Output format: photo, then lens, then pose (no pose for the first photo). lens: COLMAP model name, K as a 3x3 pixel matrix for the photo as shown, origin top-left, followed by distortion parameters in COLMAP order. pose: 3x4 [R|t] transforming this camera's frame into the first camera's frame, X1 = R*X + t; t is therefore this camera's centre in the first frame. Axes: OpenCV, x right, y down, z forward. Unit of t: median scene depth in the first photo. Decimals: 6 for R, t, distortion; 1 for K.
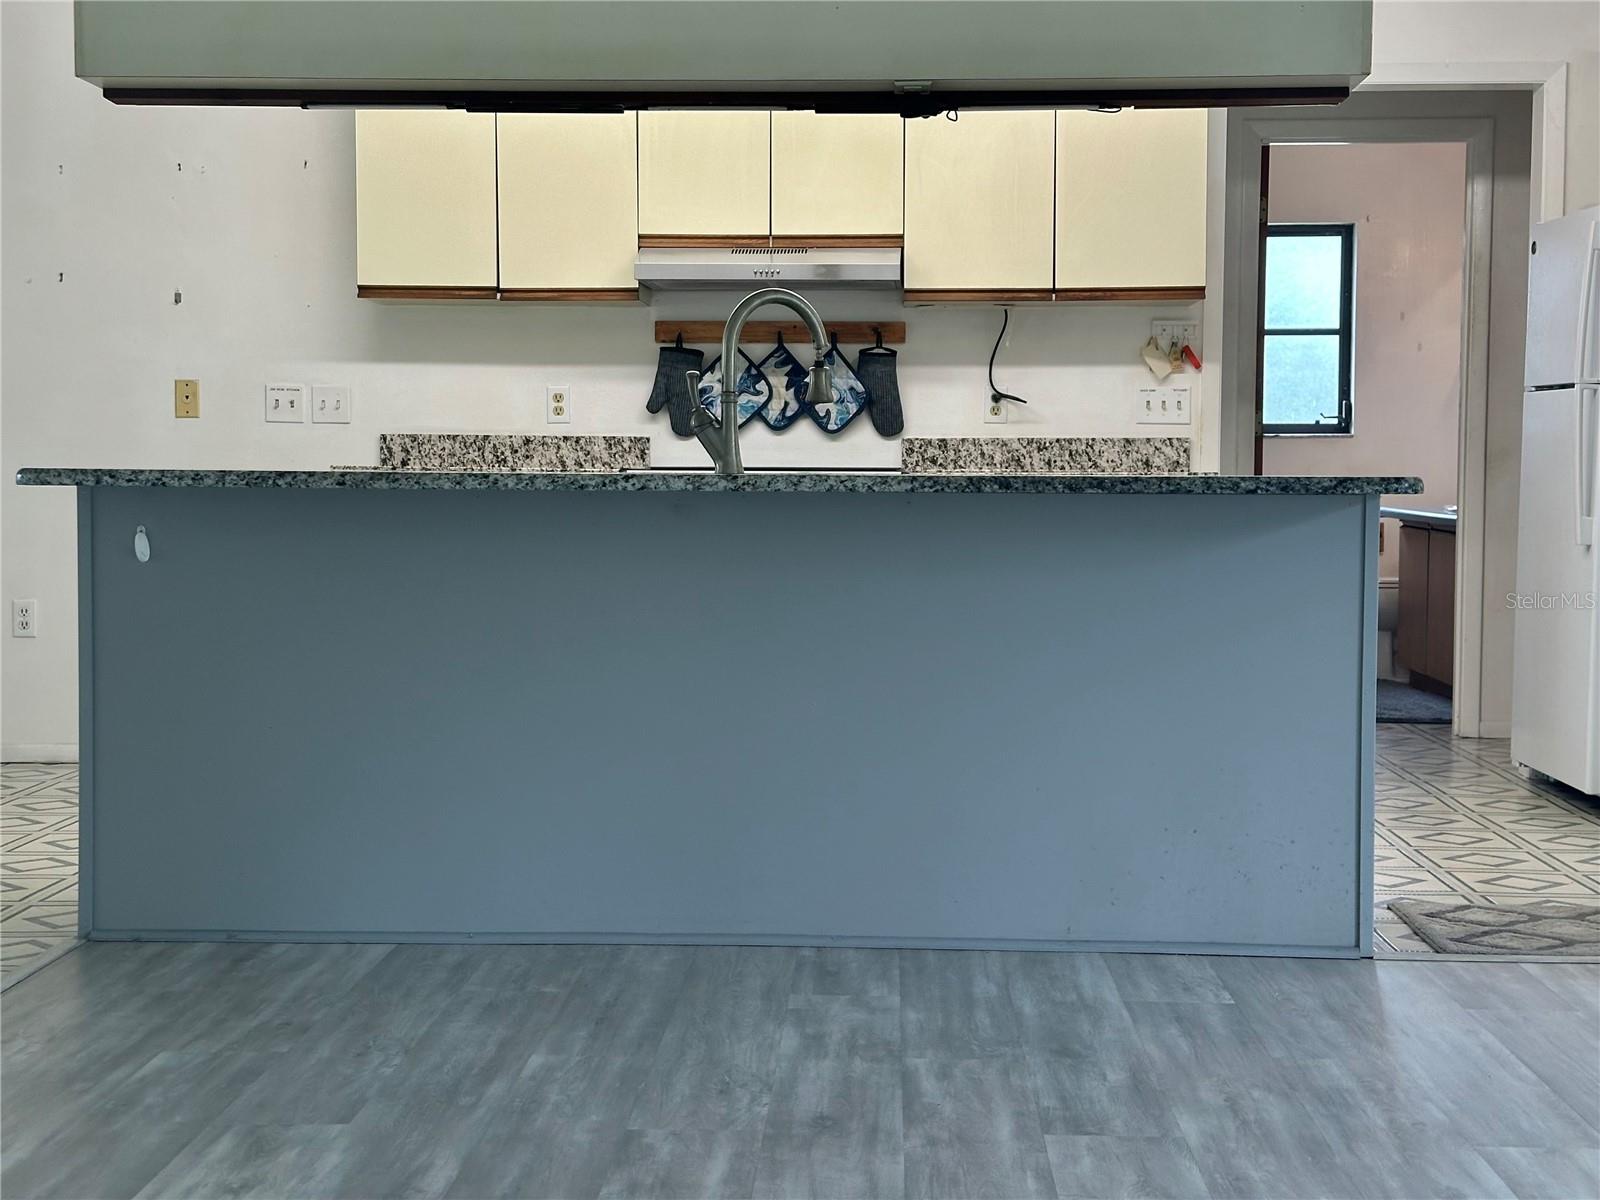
lens RADIAL K [[2240.8, 0, 800.0], [0, 2240.8, 600.0], [0, 0, 1]] dist [0.113646, 0.022990]
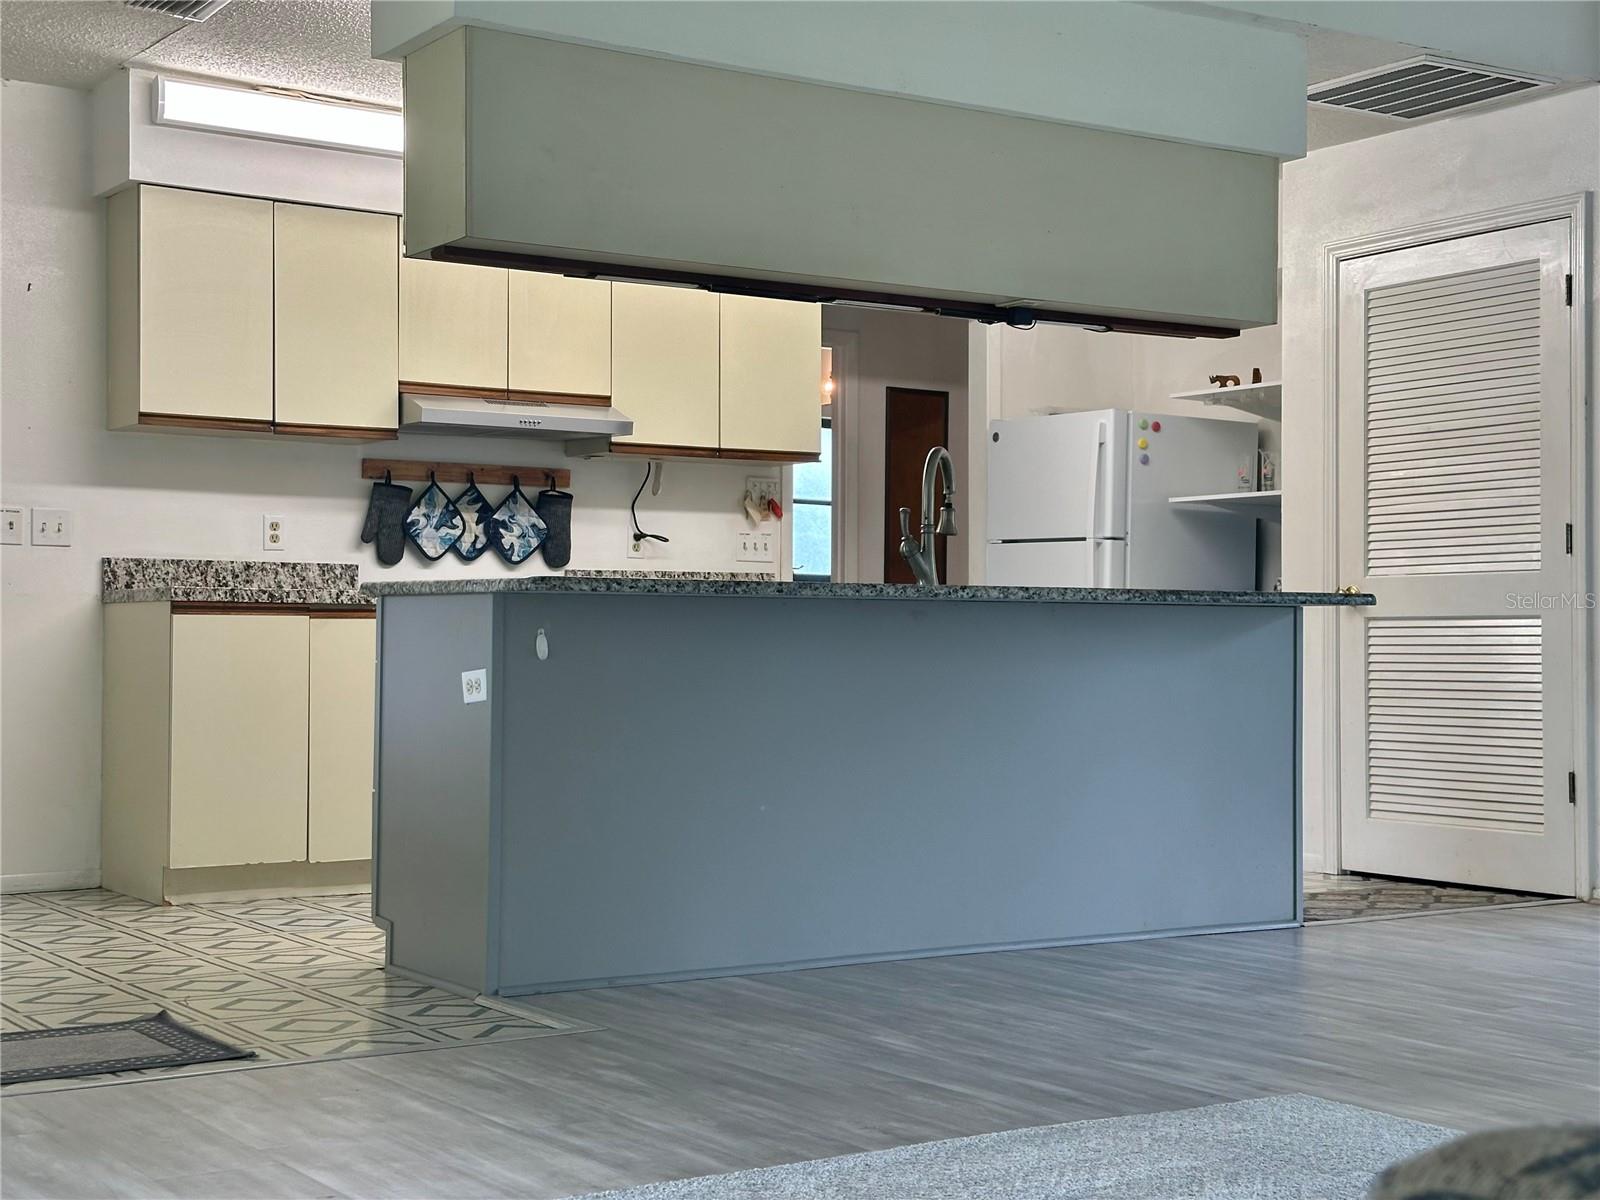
lens RADIAL K [[2240.8, 0, 800.0], [0, 2240.8, 600.0], [0, 0, 1]] dist [0.113646, 0.022990]
pose [[0.812652, 0.008210, 0.582691, -0.528390], [0.032149, 0.997746, -0.058894, 0.014991], [-0.581861, 0.066593, 0.810557, -0.000227]]
